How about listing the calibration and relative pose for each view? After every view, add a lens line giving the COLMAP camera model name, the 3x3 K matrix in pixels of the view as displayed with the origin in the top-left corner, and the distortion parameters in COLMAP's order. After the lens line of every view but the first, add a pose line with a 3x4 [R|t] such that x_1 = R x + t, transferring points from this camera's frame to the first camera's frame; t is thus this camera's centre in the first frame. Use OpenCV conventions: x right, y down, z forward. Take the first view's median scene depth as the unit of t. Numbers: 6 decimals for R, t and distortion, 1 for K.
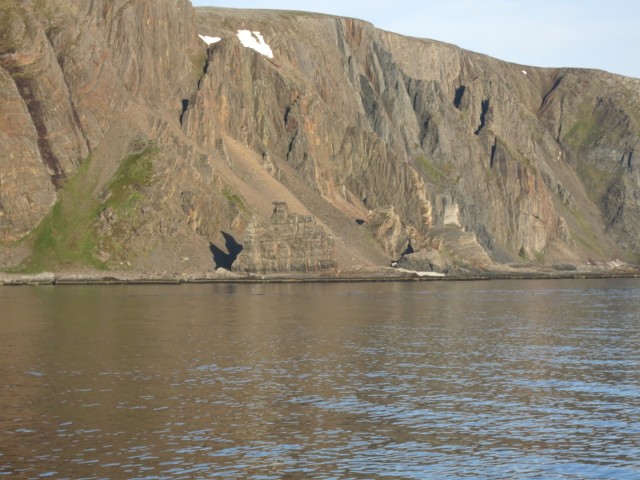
lens RADIAL K [[2155.3, 0, 320.0], [0, 2155.3, 240.0], [0, 0, 1]] dist [-0.053617, 0.087991]
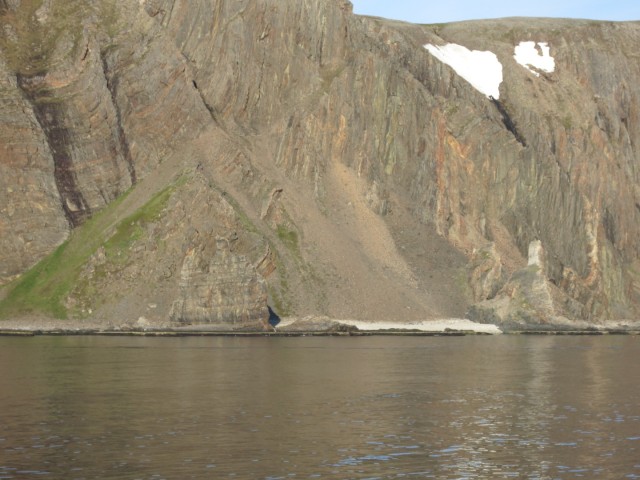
lens RADIAL K [[2155.3, 0, 320.0], [0, 2155.3, 240.0], [0, 0, 1]] dist [-0.053617, 0.087991]
pose [[0.894315, -0.007782, -0.447369, 0.341205], [-0.001436, 0.999794, -0.020264, -0.000313], [0.447435, 0.018765, 0.894120, 0.237124]]
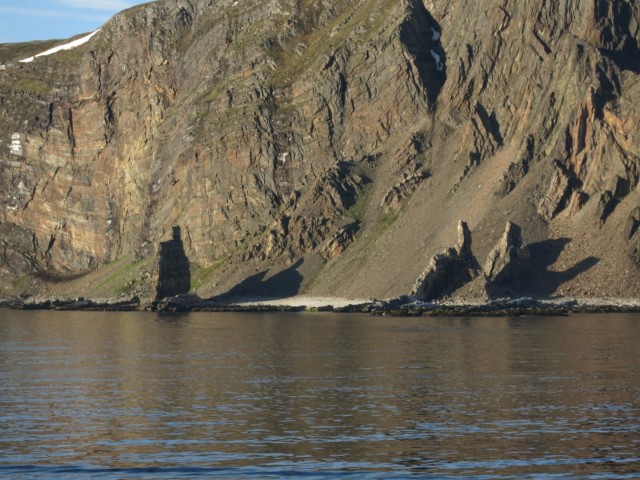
lens RADIAL K [[2155.3, 0, 320.0], [0, 2155.3, 240.0], [0, 0, 1]] dist [-0.053617, 0.087991]
pose [[0.186286, -0.015505, -0.982373, 0.833566], [0.010804, 0.999847, -0.013733, 0.001780], [0.982436, -0.008055, 0.186425, 0.774210]]
